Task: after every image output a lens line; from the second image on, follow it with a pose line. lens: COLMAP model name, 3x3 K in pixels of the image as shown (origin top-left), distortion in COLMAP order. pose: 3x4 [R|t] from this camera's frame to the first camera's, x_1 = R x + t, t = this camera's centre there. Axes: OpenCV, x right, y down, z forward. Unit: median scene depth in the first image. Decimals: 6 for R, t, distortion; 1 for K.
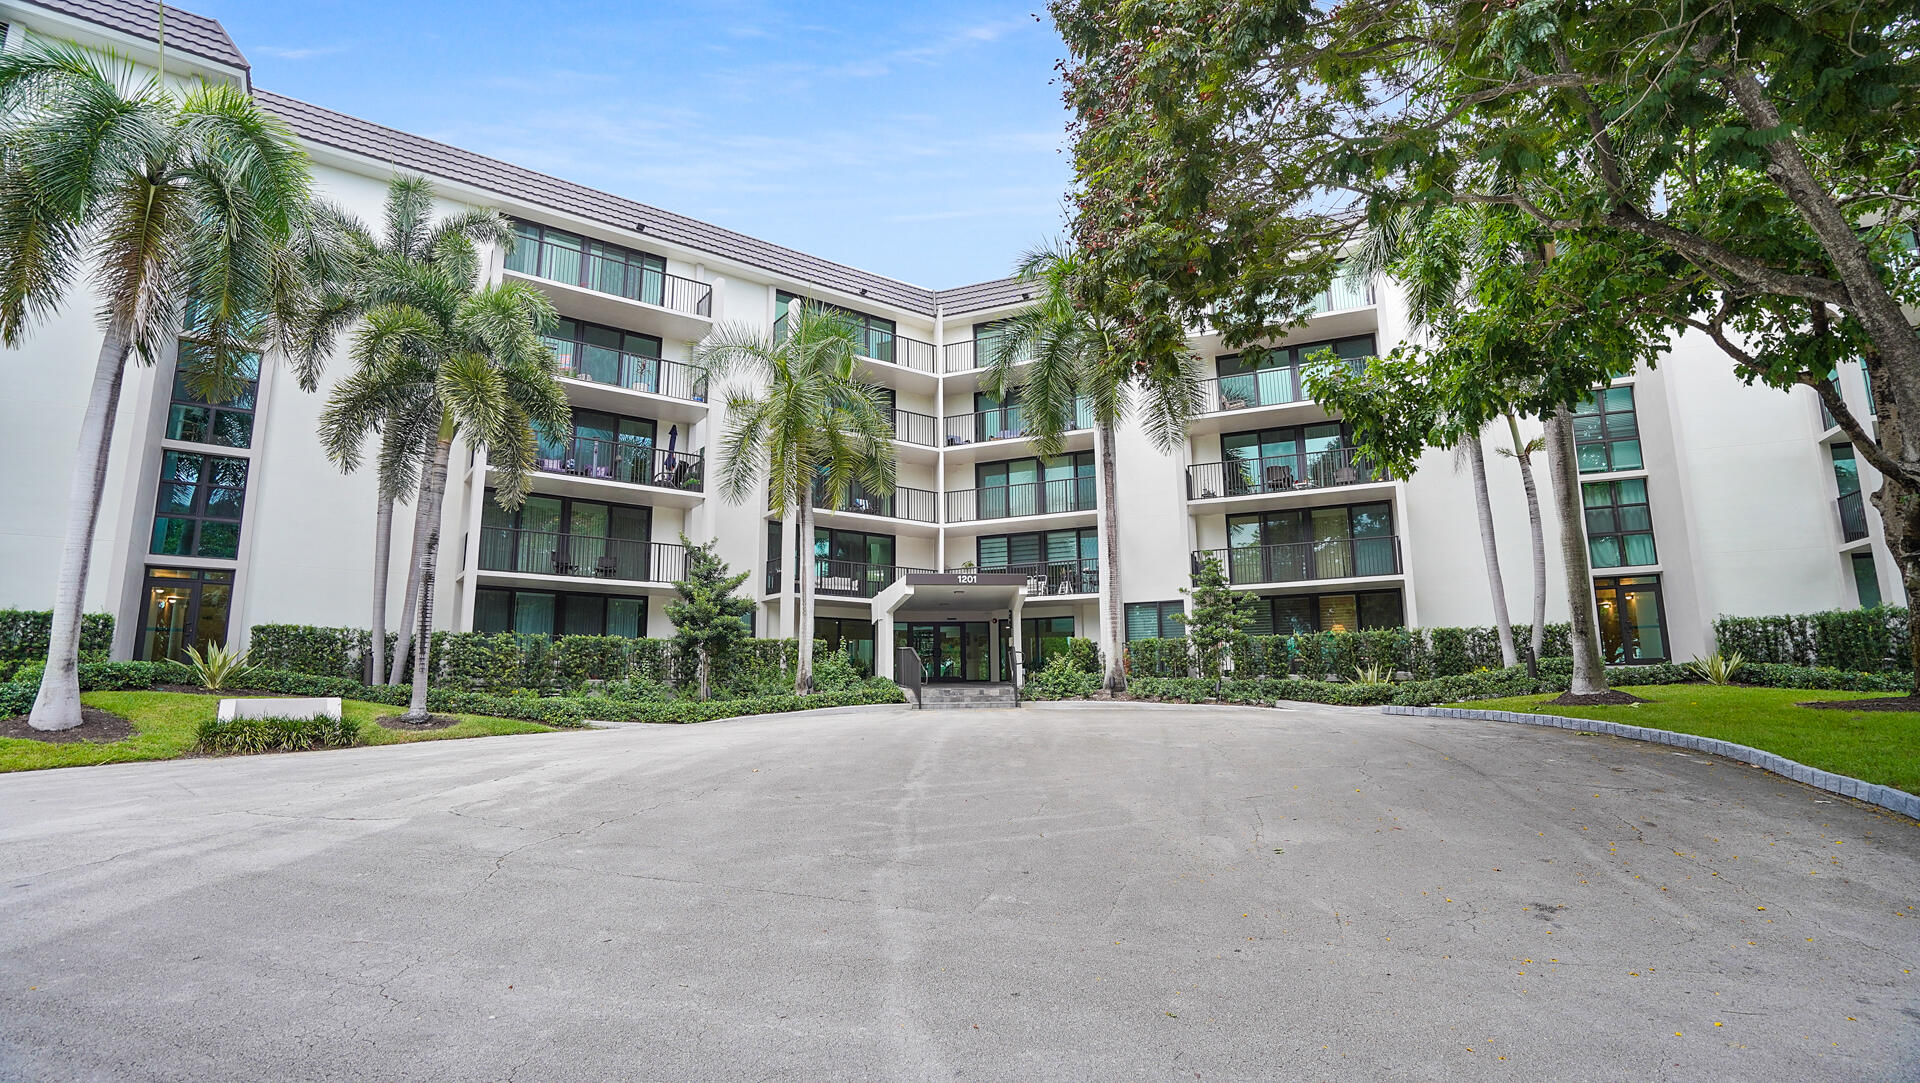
lens RADIAL K [[882.1, 0, 960.0], [0, 882.1, 541.5], [0, 0, 1]] dist [-0.073850, 0.000028]
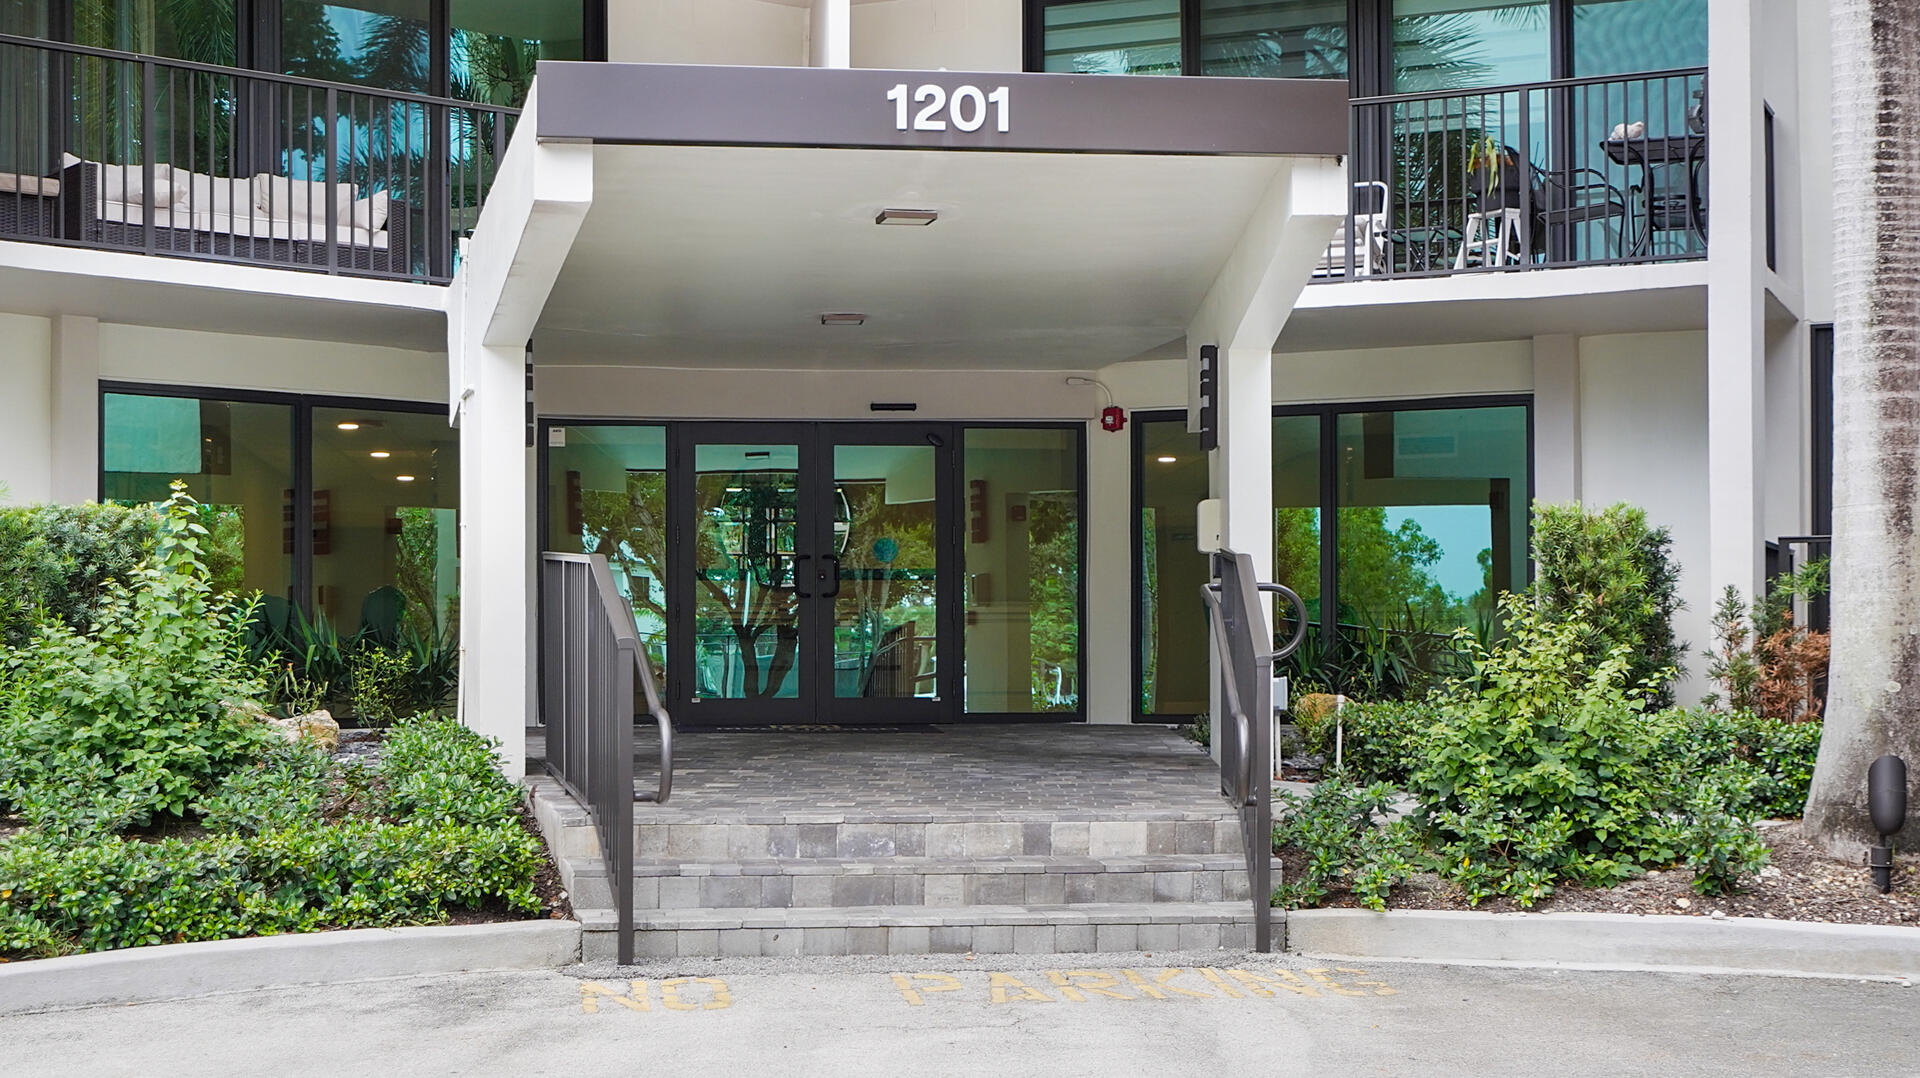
lens RADIAL K [[2879.6, 0, 960.0], [0, 2879.6, 539.0], [0, 0, 1]] dist [0.000743, -0.001041]
pose [[0.999947, 0.007230, -0.007330, 0.012571], [-0.006317, 0.993031, 0.117685, 0.050048], [0.008129, -0.117632, 0.993024, 0.434063]]
